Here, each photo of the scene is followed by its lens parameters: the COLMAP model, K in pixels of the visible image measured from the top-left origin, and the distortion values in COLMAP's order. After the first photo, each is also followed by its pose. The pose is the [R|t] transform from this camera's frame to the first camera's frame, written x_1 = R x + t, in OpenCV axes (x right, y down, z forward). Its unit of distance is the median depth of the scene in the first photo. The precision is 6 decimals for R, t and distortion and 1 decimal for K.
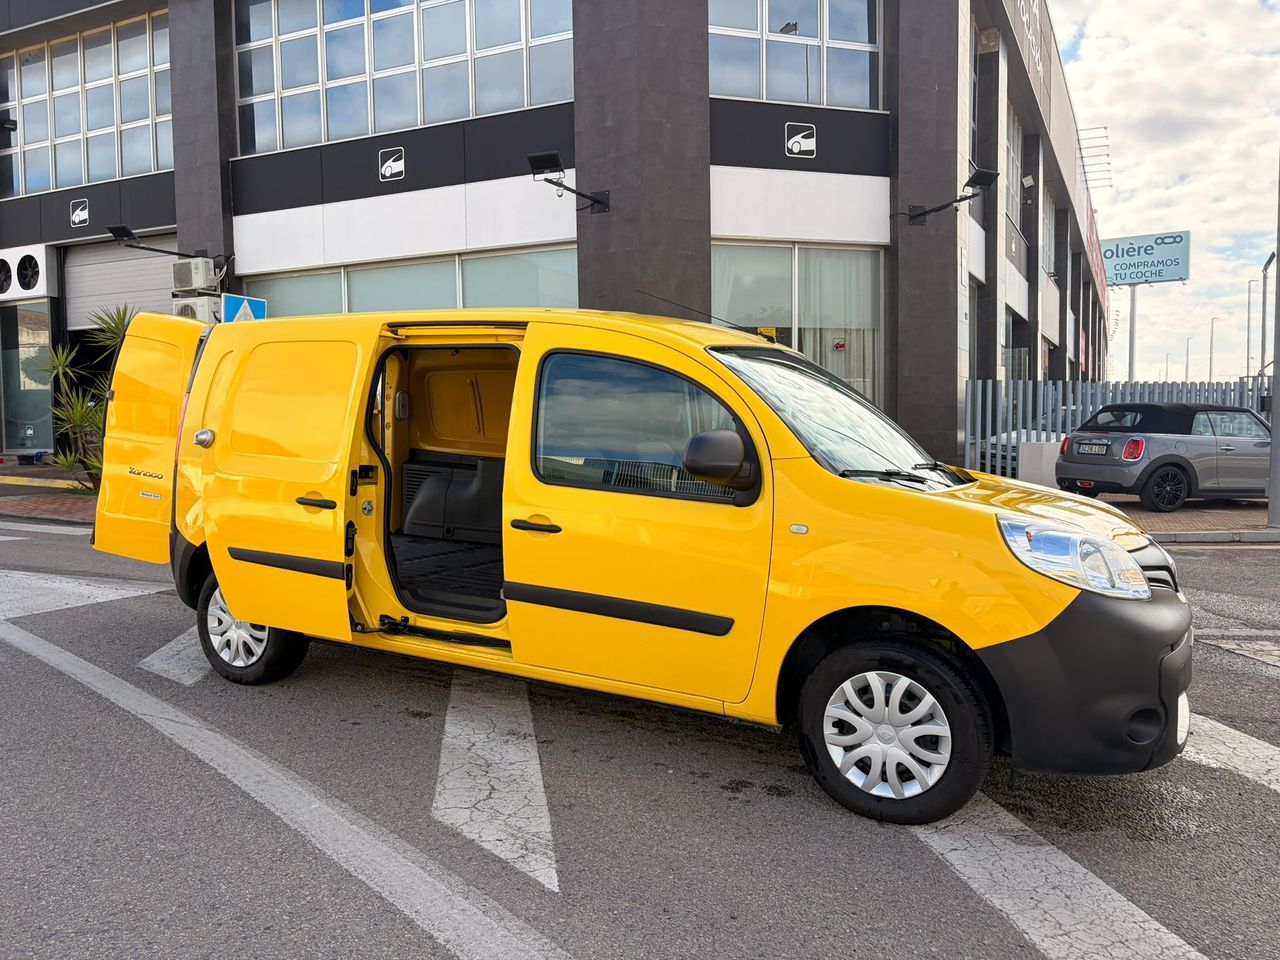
lens RADIAL K [[970.0, 0, 647.5], [0, 970.0, 478.0], [0, 0, 1]] dist [0.043057, -0.037326]
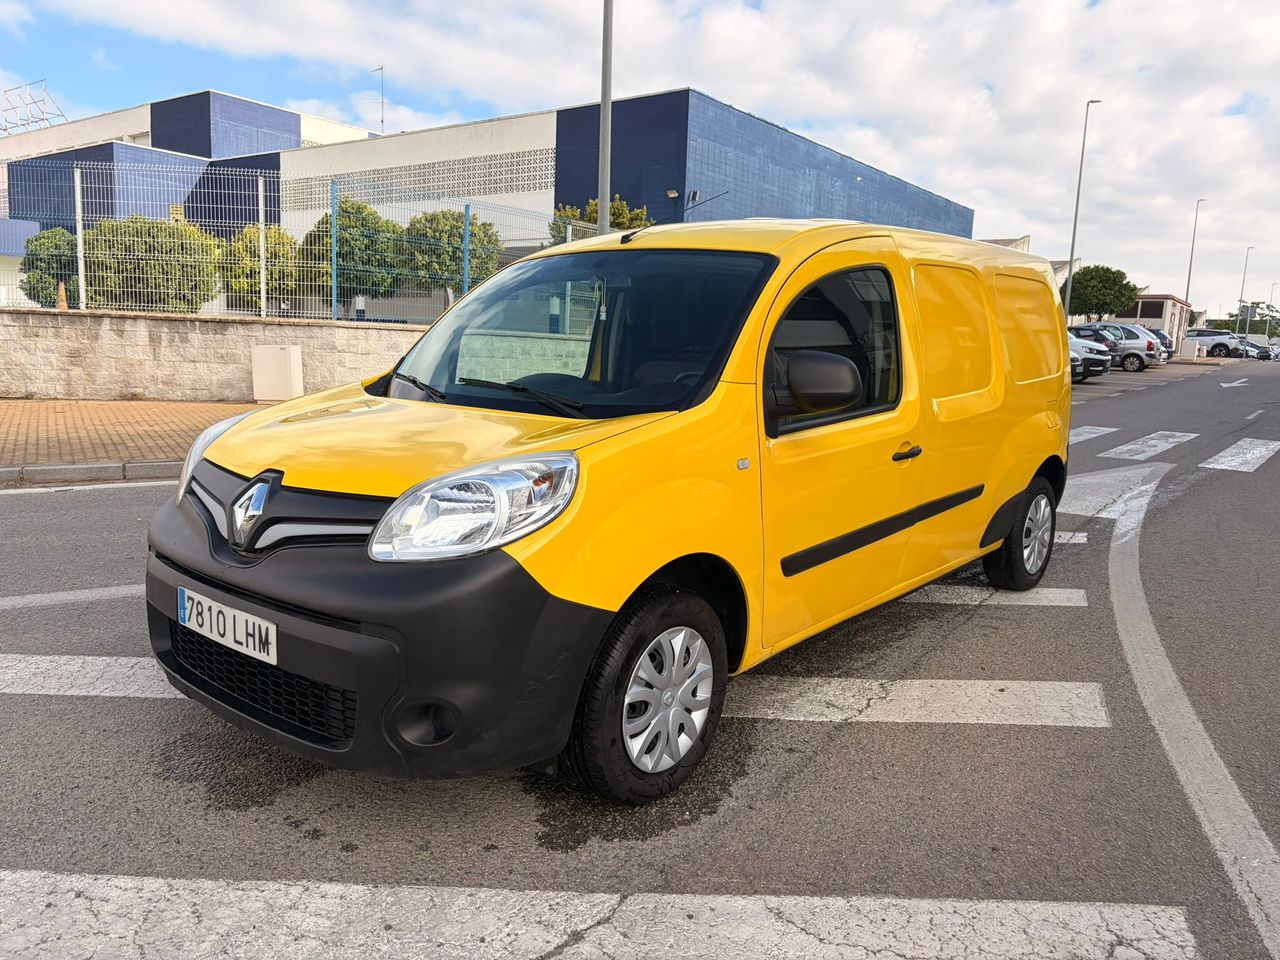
lens RADIAL K [[970.0, 0, 631.0], [0, 970.0, 483.3], [0, 0, 1]] dist [0.043057, -0.037326]
pose [[-0.216403, 0.135898, -0.966800, 0.827069], [-0.085500, 0.983822, 0.157428, -0.053932], [0.972553, 0.116729, -0.201283, 0.997461]]
